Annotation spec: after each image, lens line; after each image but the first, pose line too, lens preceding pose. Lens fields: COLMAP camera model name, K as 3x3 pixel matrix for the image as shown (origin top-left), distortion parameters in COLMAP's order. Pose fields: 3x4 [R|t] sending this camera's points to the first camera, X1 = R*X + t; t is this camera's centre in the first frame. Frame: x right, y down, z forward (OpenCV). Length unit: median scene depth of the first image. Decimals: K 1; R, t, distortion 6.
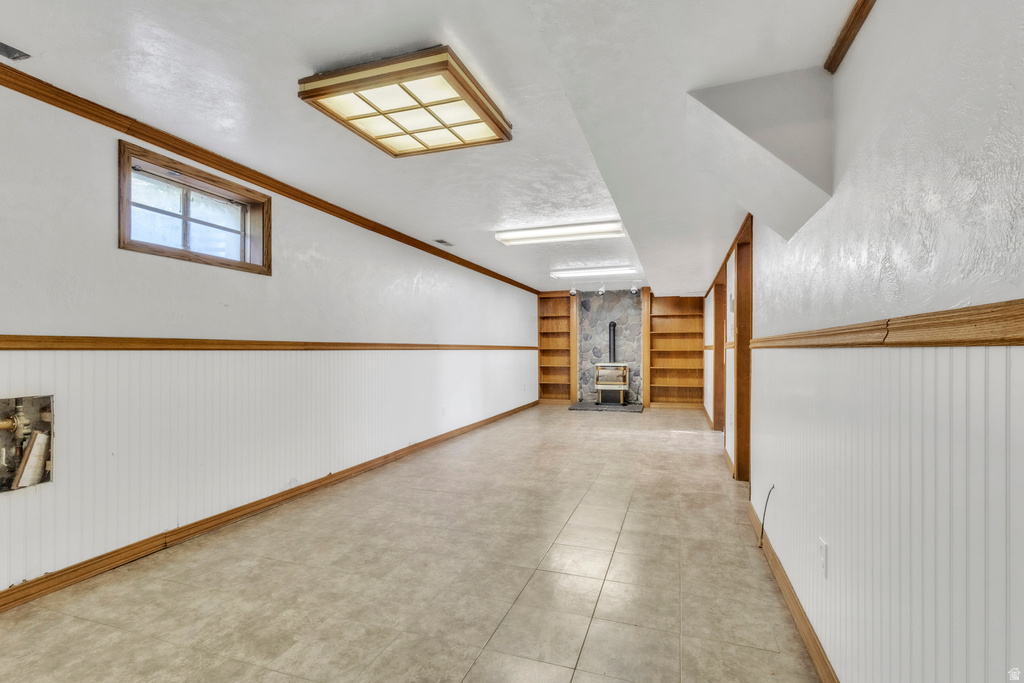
lens RADIAL K [[476.7, 0, 515.9], [0, 476.7, 341.2], [0, 0, 1]] dist [0.002682, 0.000329]
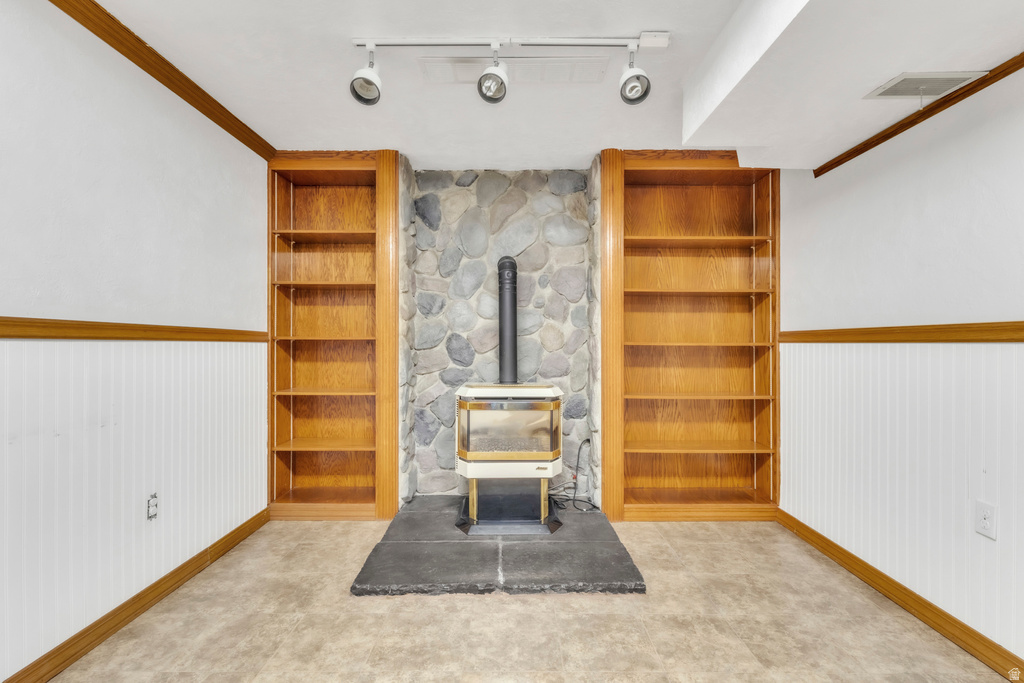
lens RADIAL K [[476.7, 0, 515.9], [0, 476.7, 341.2], [0, 0, 1]] dist [0.002682, 0.000329]
pose [[0.946255, 0.003232, 0.323405, 0.099395], [-0.009863, 0.999773, 0.018866, 0.010828], [-0.323271, -0.021042, 0.946072, 0.671865]]
